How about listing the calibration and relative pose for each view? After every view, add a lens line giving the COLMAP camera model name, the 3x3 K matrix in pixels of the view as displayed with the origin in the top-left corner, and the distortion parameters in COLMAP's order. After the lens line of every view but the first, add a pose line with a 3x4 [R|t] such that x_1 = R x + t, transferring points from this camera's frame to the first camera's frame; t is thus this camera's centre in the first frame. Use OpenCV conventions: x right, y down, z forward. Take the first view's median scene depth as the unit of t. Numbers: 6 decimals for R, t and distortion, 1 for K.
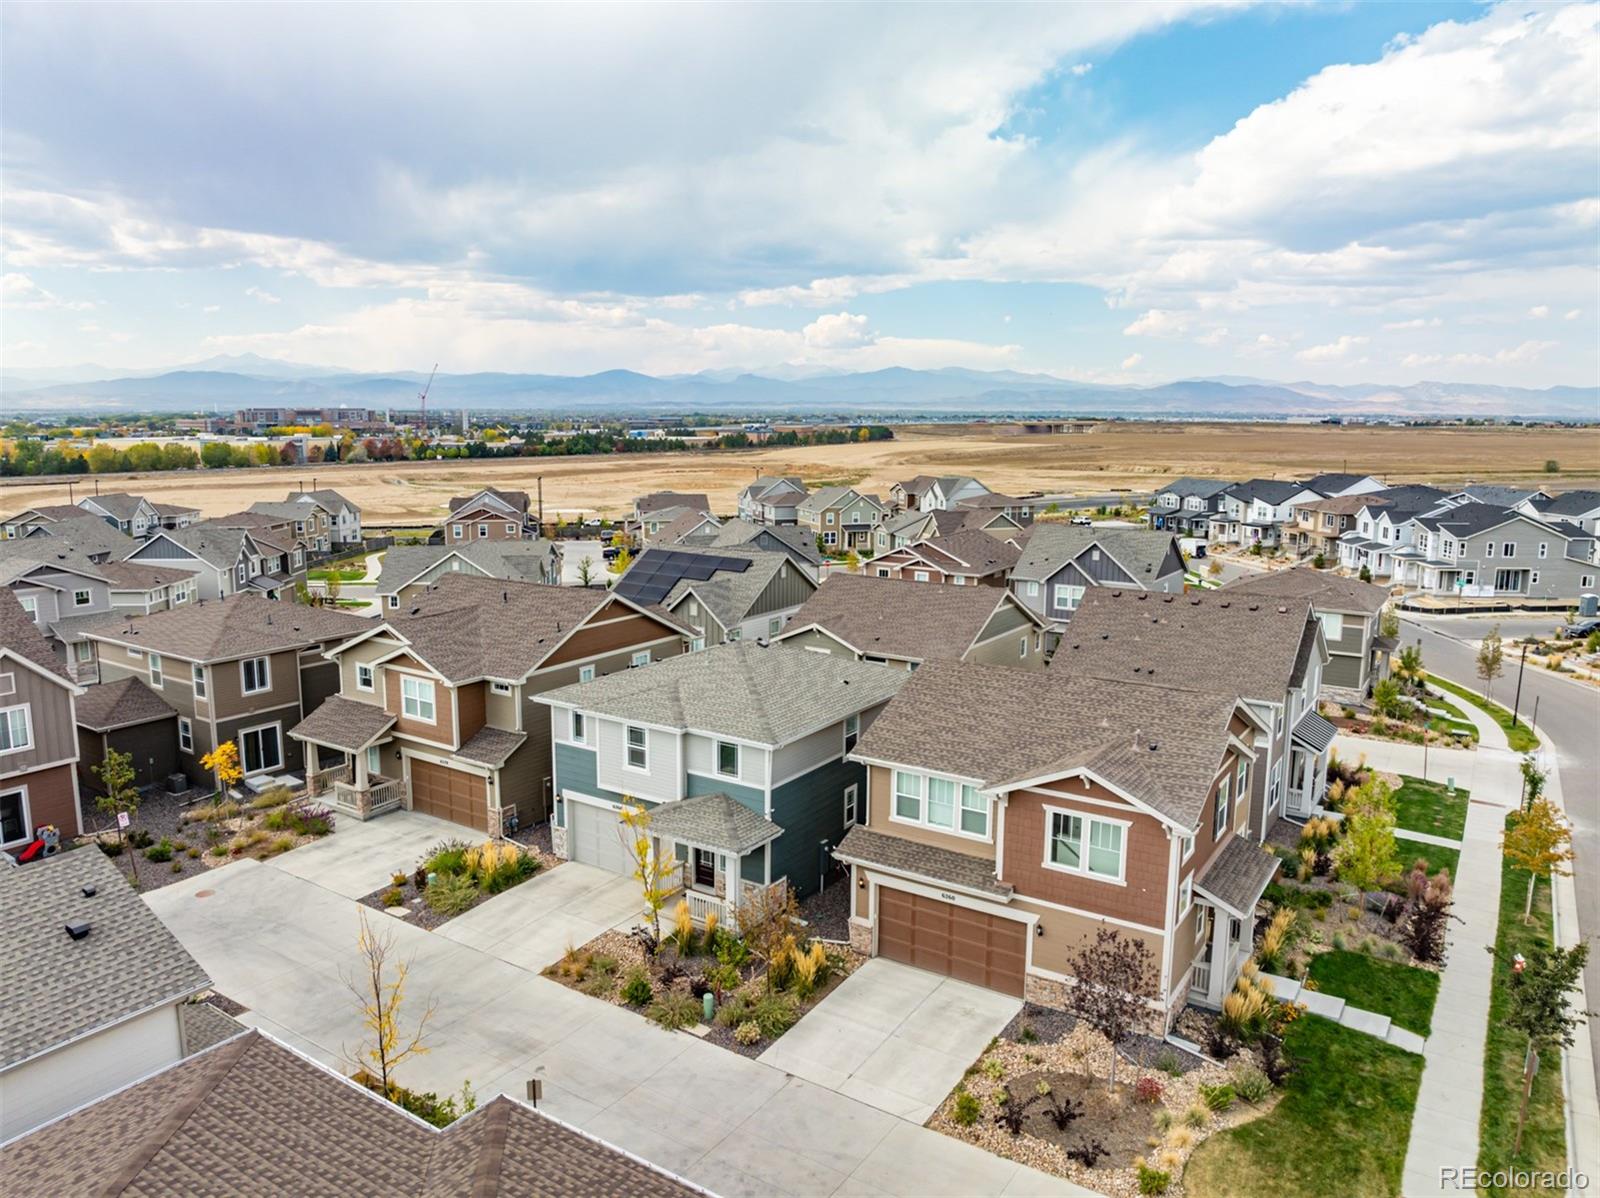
lens RADIAL K [[1121.8, 0, 800.0], [0, 1121.8, 599.0], [0, 0, 1]] dist [-0.033002, -0.010482]
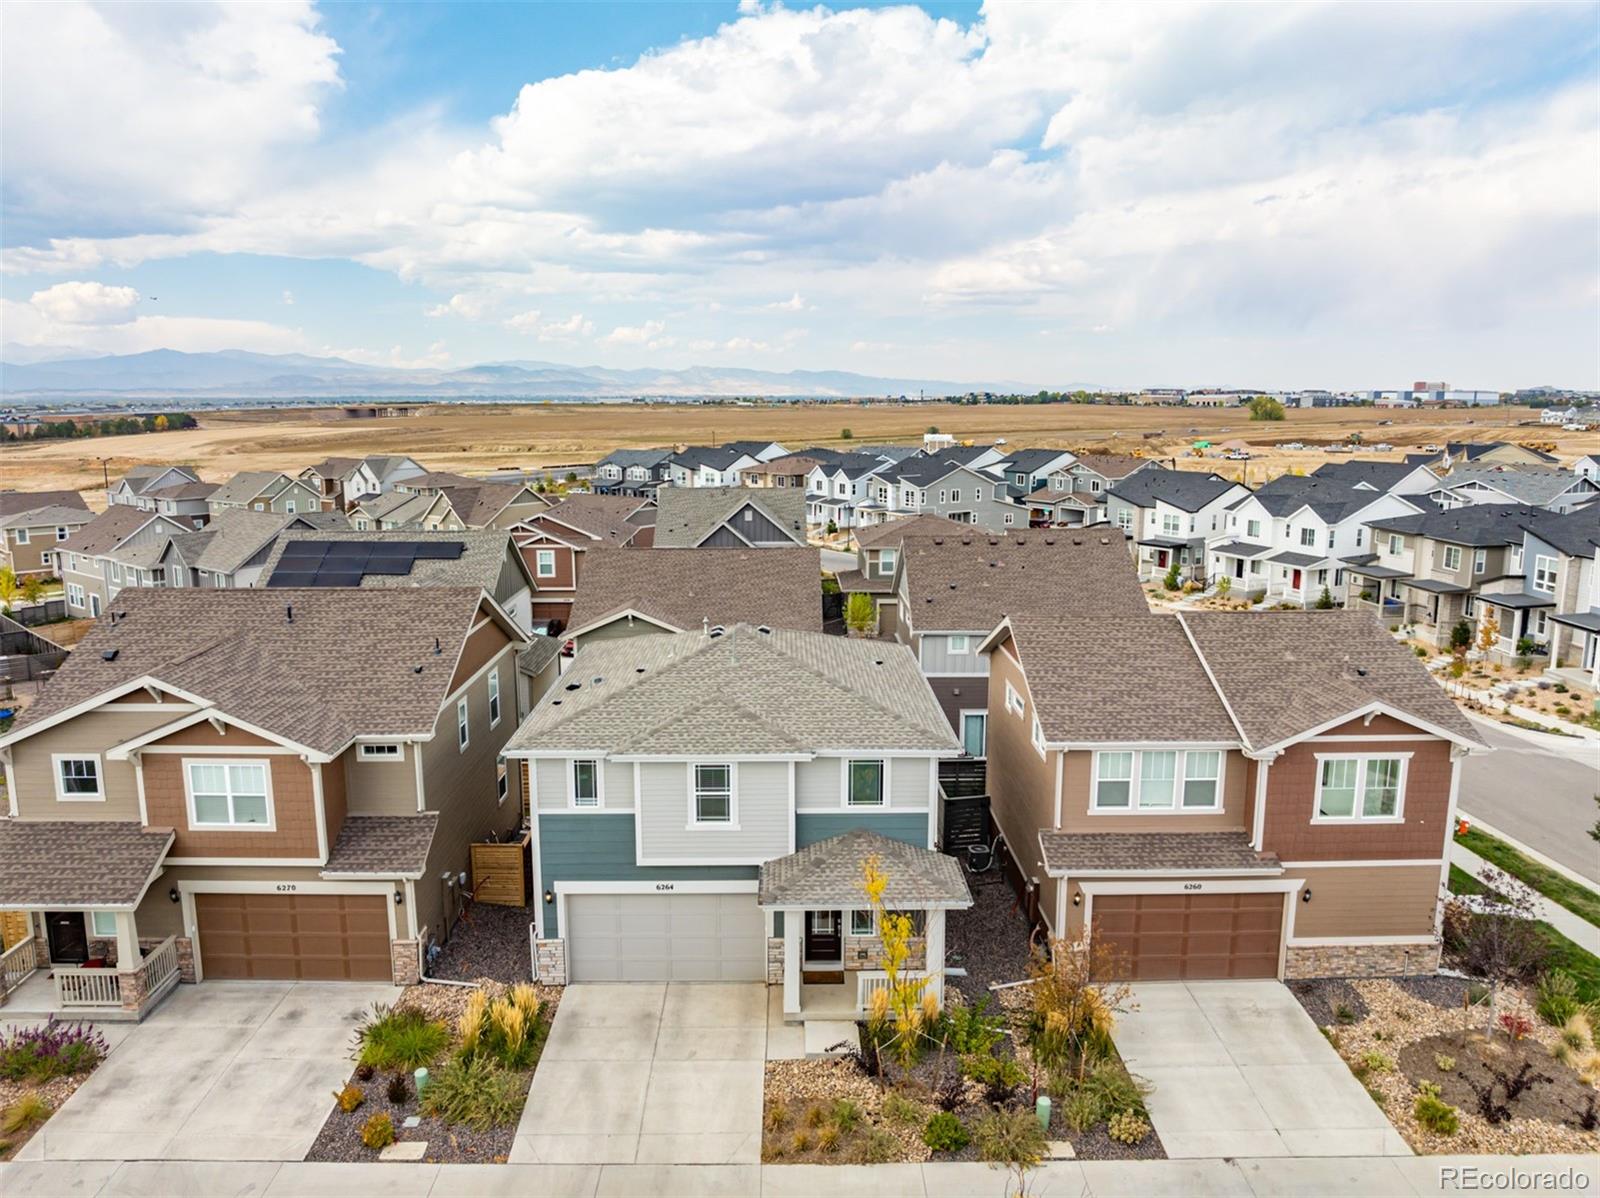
lens RADIAL K [[1121.8, 0, 800.0], [0, 1121.8, 599.0], [0, 0, 1]] dist [-0.033002, -0.010482]
pose [[0.827907, -0.104109, 0.551118, -0.408835], [0.096455, 0.994410, 0.042952, -0.009927], [-0.552509, 0.017597, 0.833321, 0.341494]]
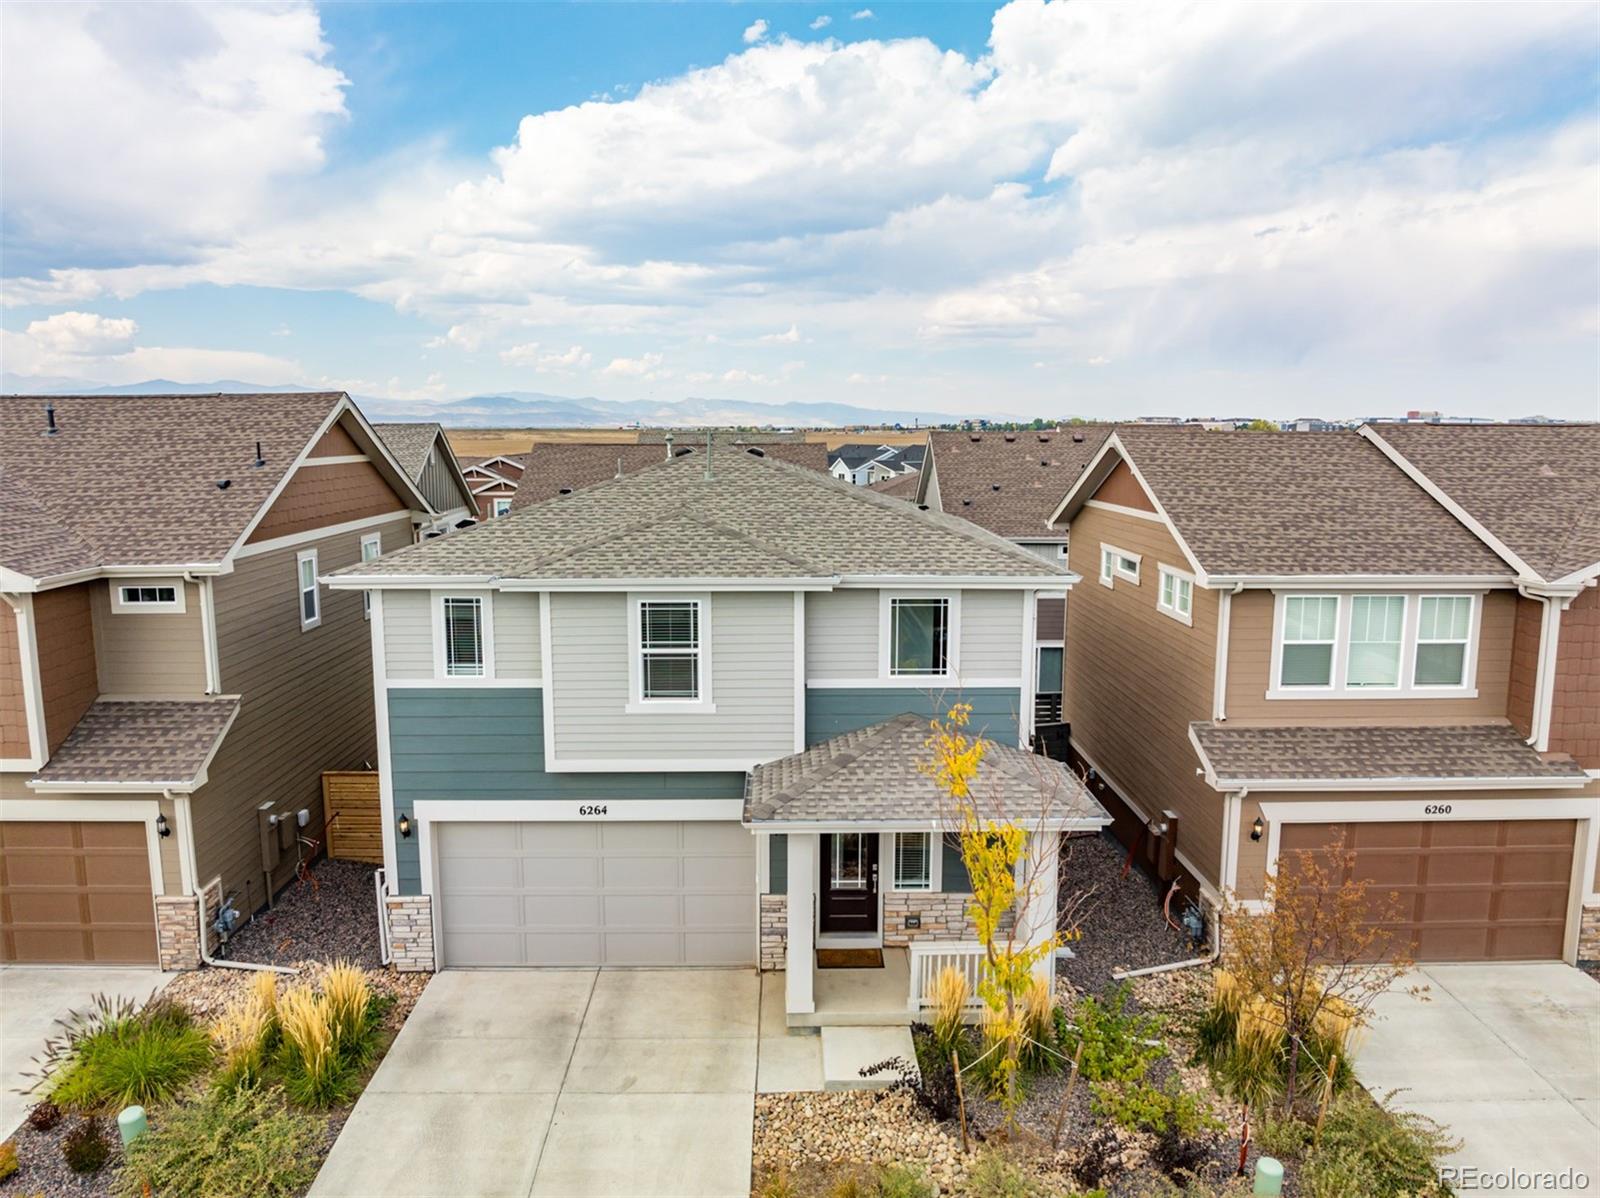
lens RADIAL K [[1124.6, 0, 800.0], [0, 1124.6, 599.0], [0, 0, 1]] dist [-0.056662, 0.026319]
pose [[0.825361, -0.088664, 0.557600, -0.294936], [0.095981, 0.995252, 0.016183, 0.096427], [-0.556387, 0.040162, 0.829952, 0.541497]]
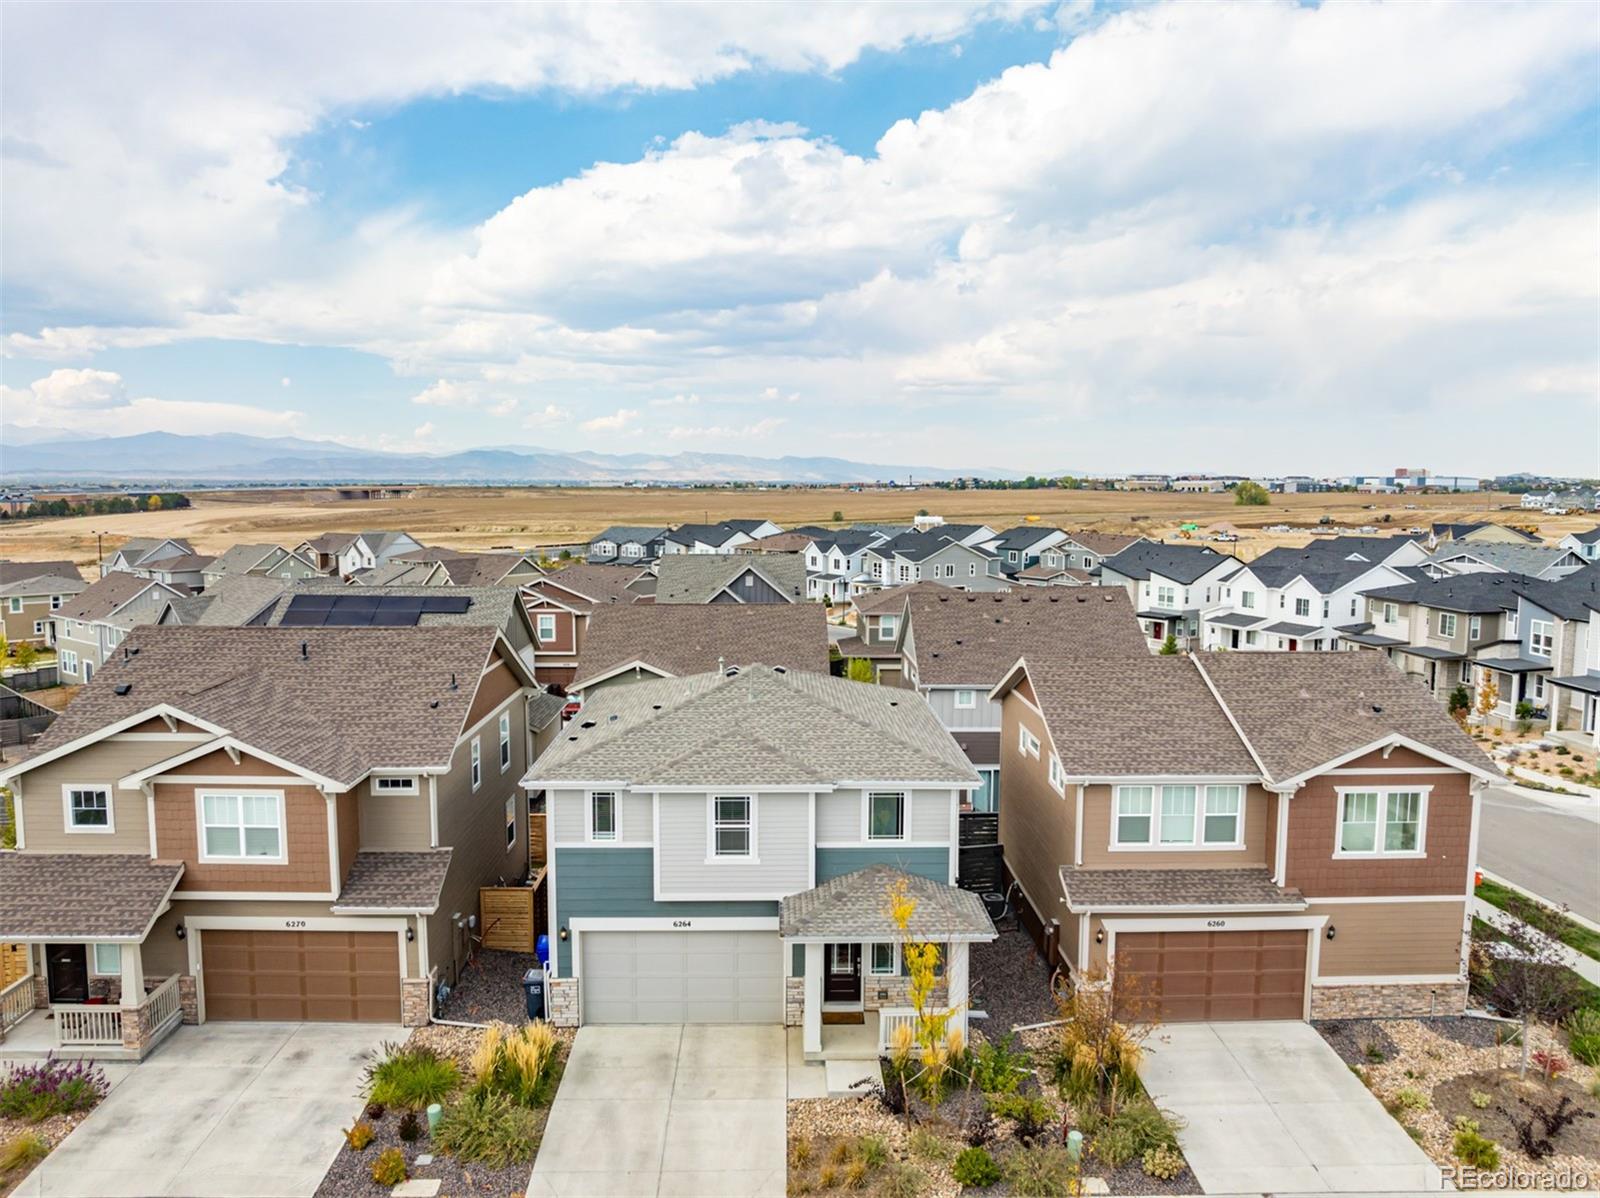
lens RADIAL K [[1121.8, 0, 800.0], [0, 1121.8, 599.0], [0, 0, 1]] dist [-0.033002, -0.010482]
pose [[0.822825, -0.060125, 0.565105, -0.426661], [0.093635, 0.995141, -0.030459, 0.016444], [-0.560528, 0.077976, 0.824456, 0.349812]]
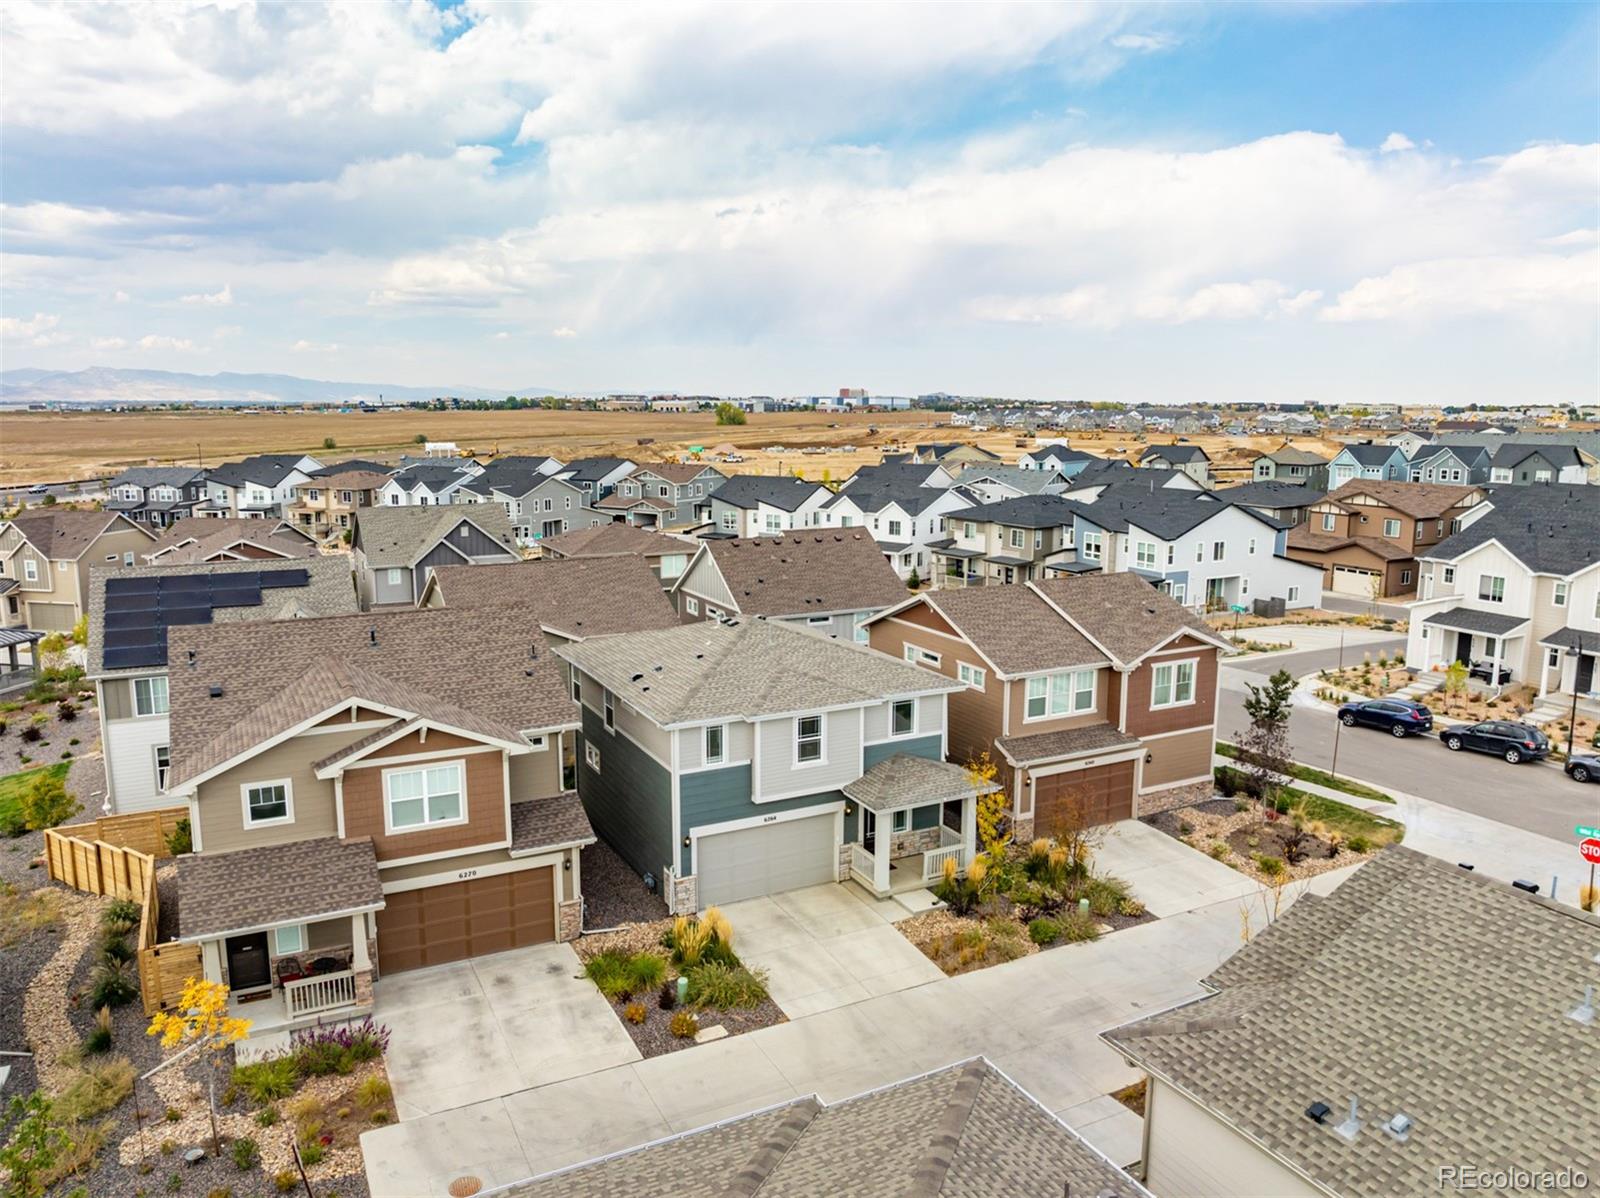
lens RADIAL K [[1121.8, 0, 800.0], [0, 1121.8, 599.0], [0, 0, 1]] dist [-0.033002, -0.010482]
pose [[0.486712, -0.152246, 0.860193, -0.791967], [0.141454, 0.985436, 0.094376, -0.056865], [-0.862034, 0.075743, 0.501160, 0.474162]]
